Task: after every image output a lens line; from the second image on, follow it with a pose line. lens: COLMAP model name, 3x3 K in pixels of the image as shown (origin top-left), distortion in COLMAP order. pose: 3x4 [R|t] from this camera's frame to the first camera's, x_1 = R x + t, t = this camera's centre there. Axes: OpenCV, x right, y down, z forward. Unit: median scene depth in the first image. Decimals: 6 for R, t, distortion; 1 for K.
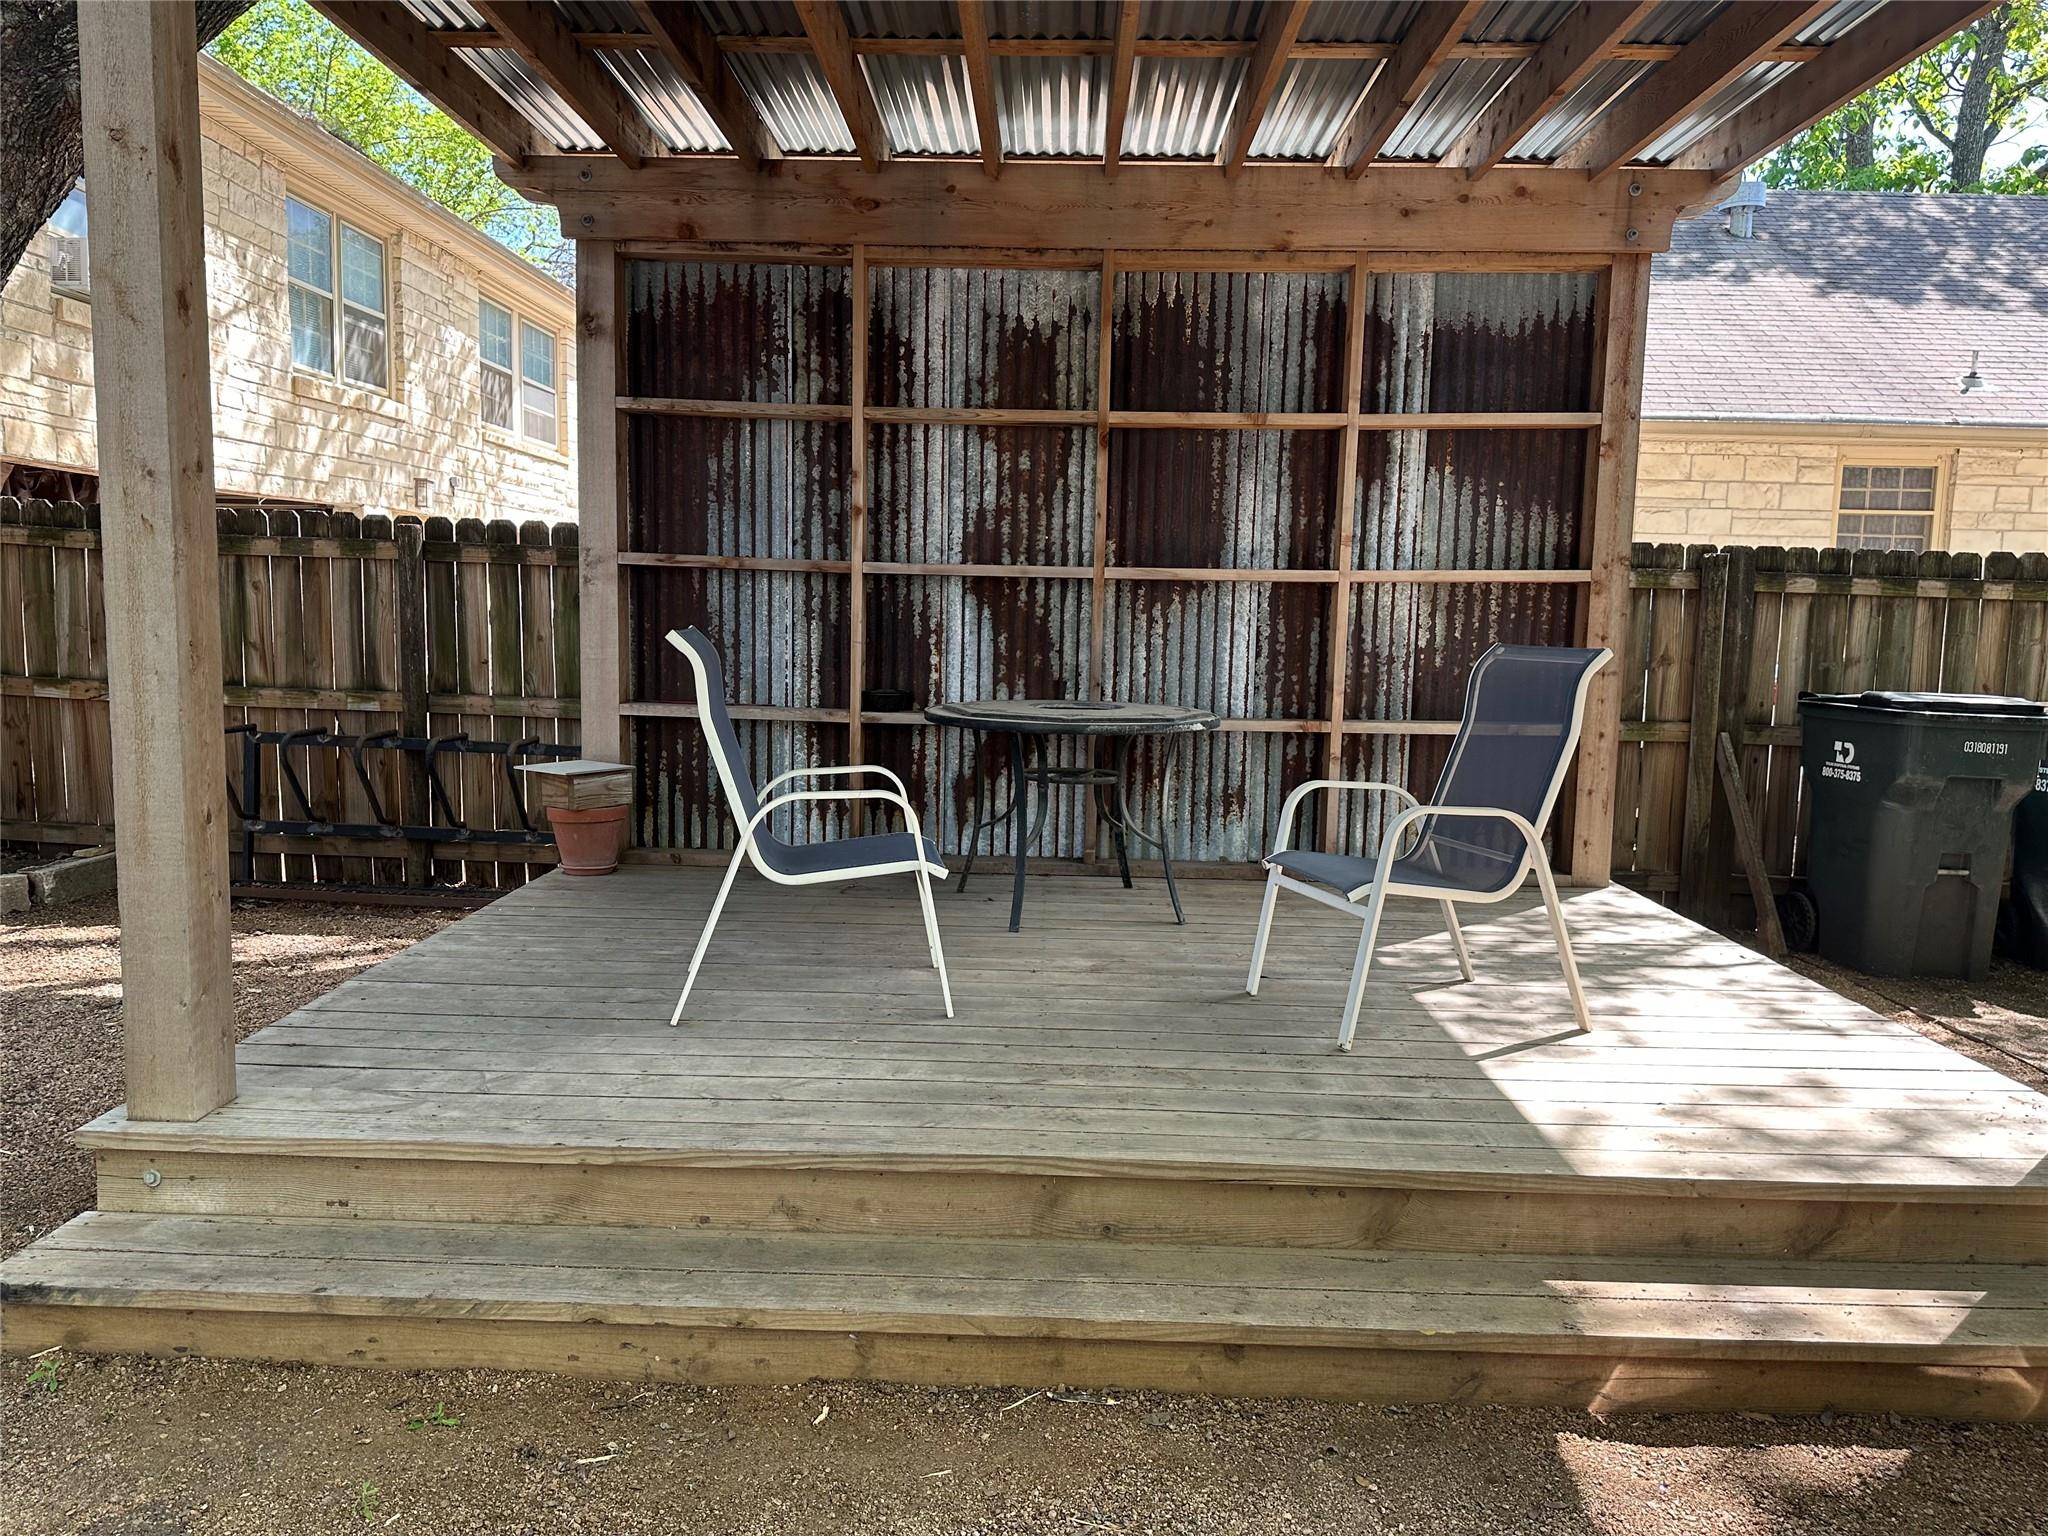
lens RADIAL K [[1437.0, 0, 1024.0], [0, 1437.0, 768.0], [0, 0, 1]] dist [0.106087, -0.122779]
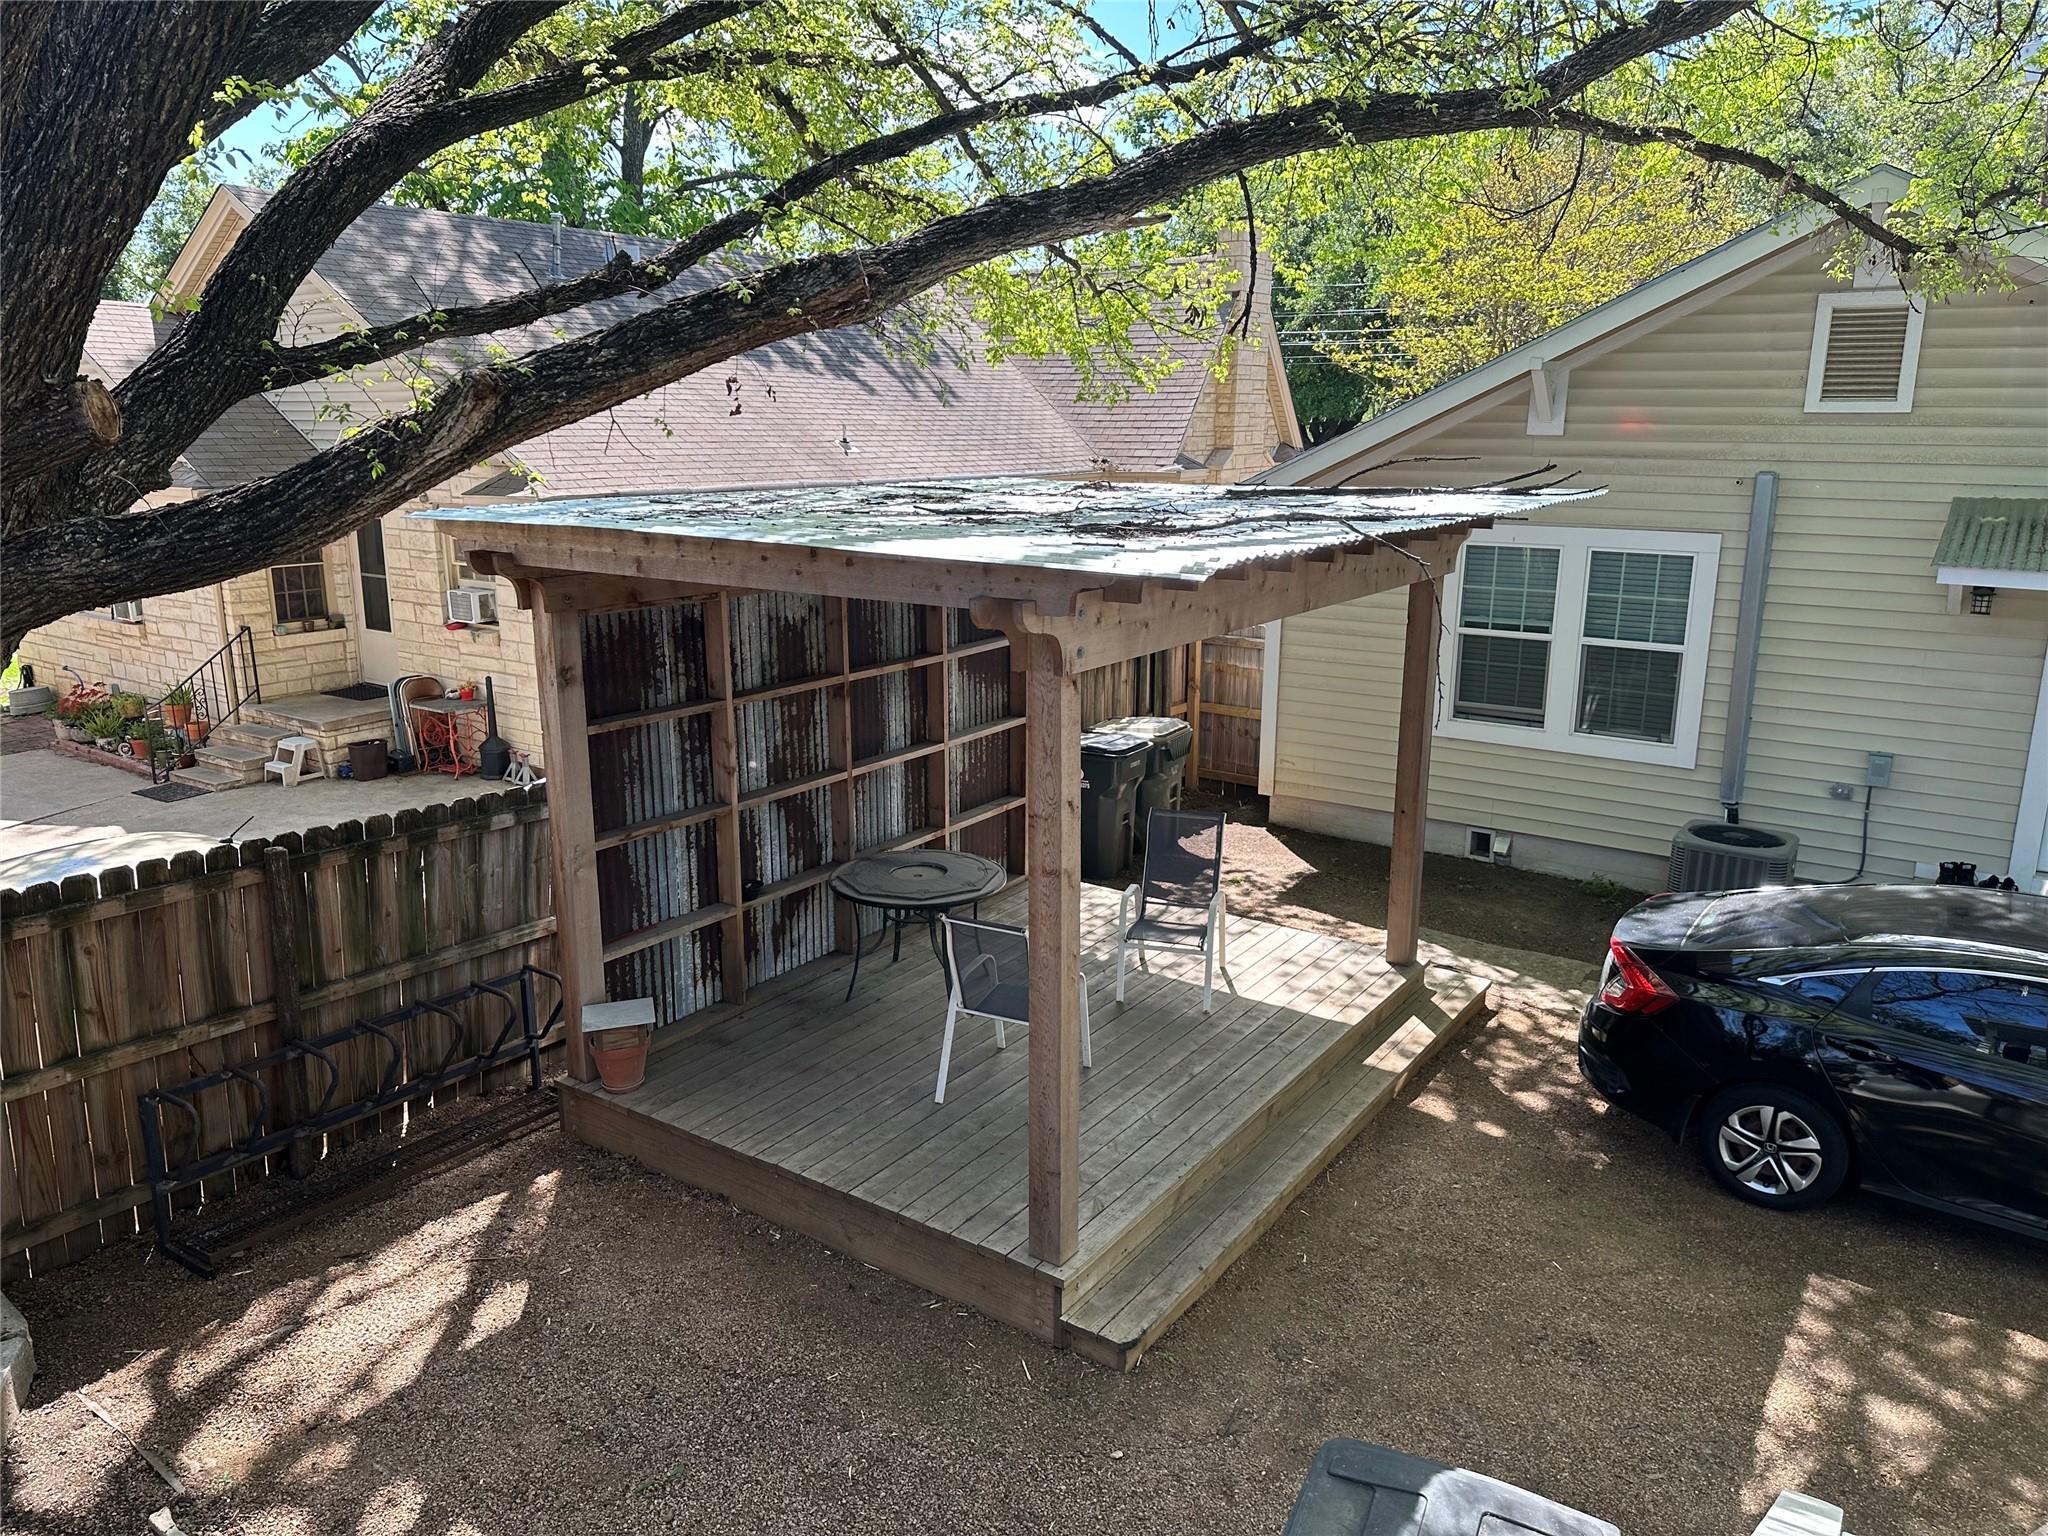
lens RADIAL K [[1437.0, 0, 1024.0], [0, 1437.0, 768.0], [0, 0, 1]] dist [0.106087, -0.122779]
pose [[0.550182, -0.219570, 0.805660, -1.068492], [0.100751, 0.975217, 0.196978, -0.419331], [-0.828945, -0.027202, 0.558669, -0.023948]]
